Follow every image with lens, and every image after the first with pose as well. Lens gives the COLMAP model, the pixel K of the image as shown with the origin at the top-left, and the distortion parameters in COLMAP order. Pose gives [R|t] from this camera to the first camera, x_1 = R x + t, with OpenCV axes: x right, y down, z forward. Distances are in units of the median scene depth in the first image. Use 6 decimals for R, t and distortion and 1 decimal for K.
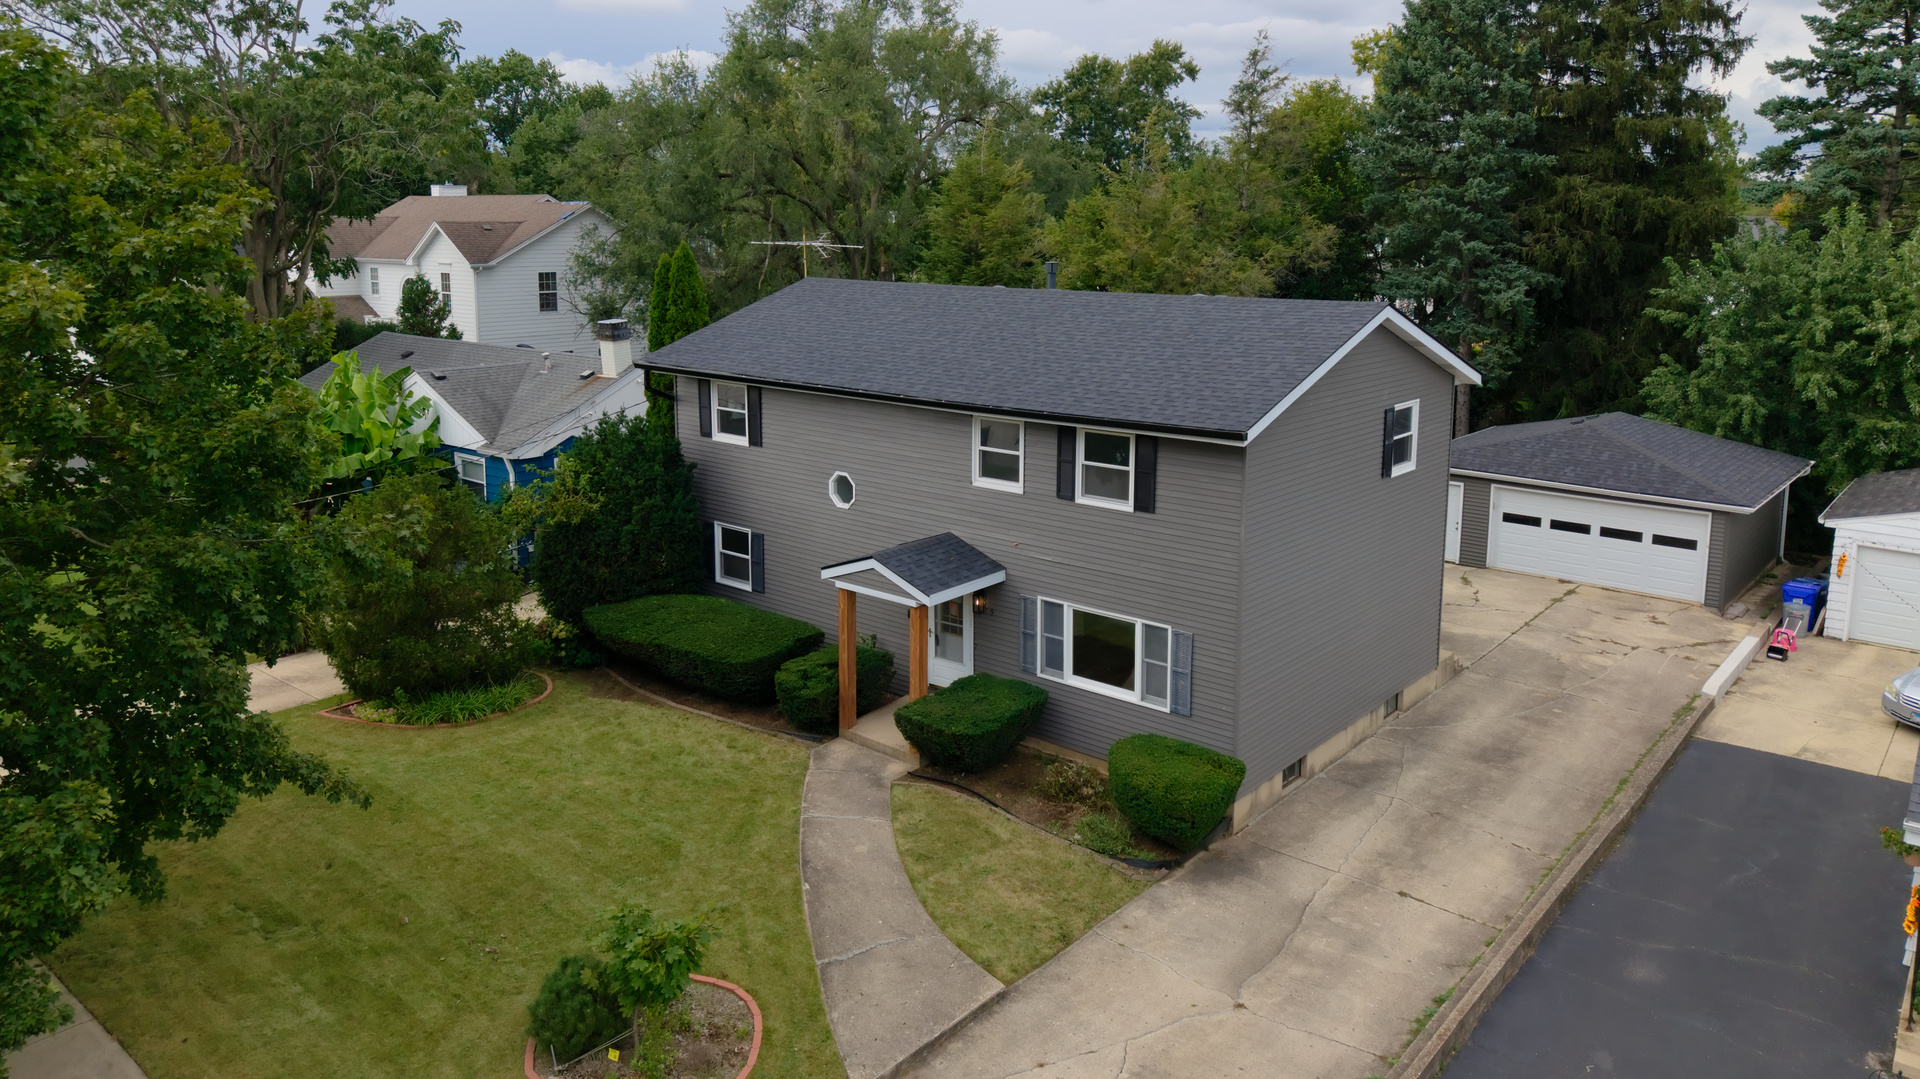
lens RADIAL K [[1315.4, 0, 965.2], [0, 1315.4, 528.6], [0, 0, 1]] dist [0.031262, -0.037234]
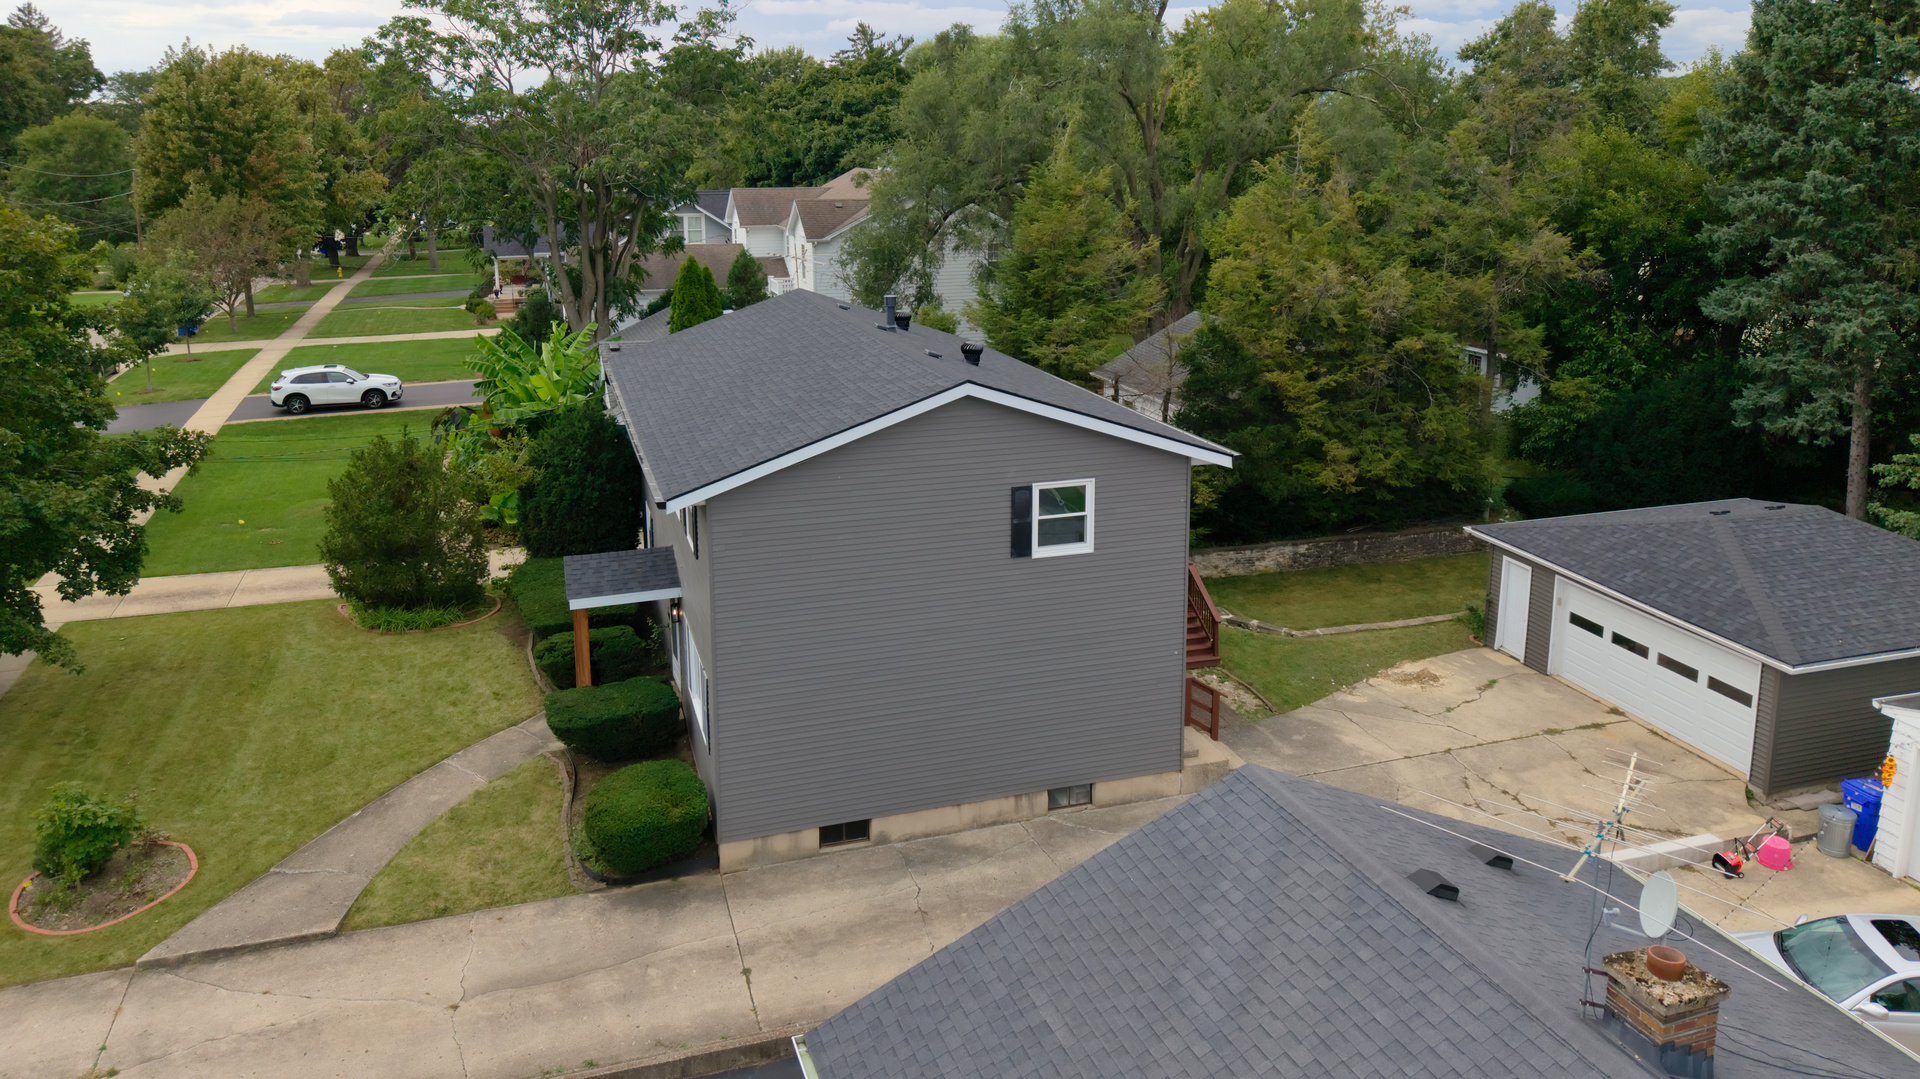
lens RADIAL K [[1315.4, 0, 966.6], [0, 1315.4, 529.1], [0, 0, 1]] dist [0.031262, -0.037234]
pose [[0.847266, 0.145521, -0.510847, 0.795588], [-0.117314, 0.989256, 0.087230, -0.142401], [0.518052, -0.013977, 0.855235, 0.186912]]
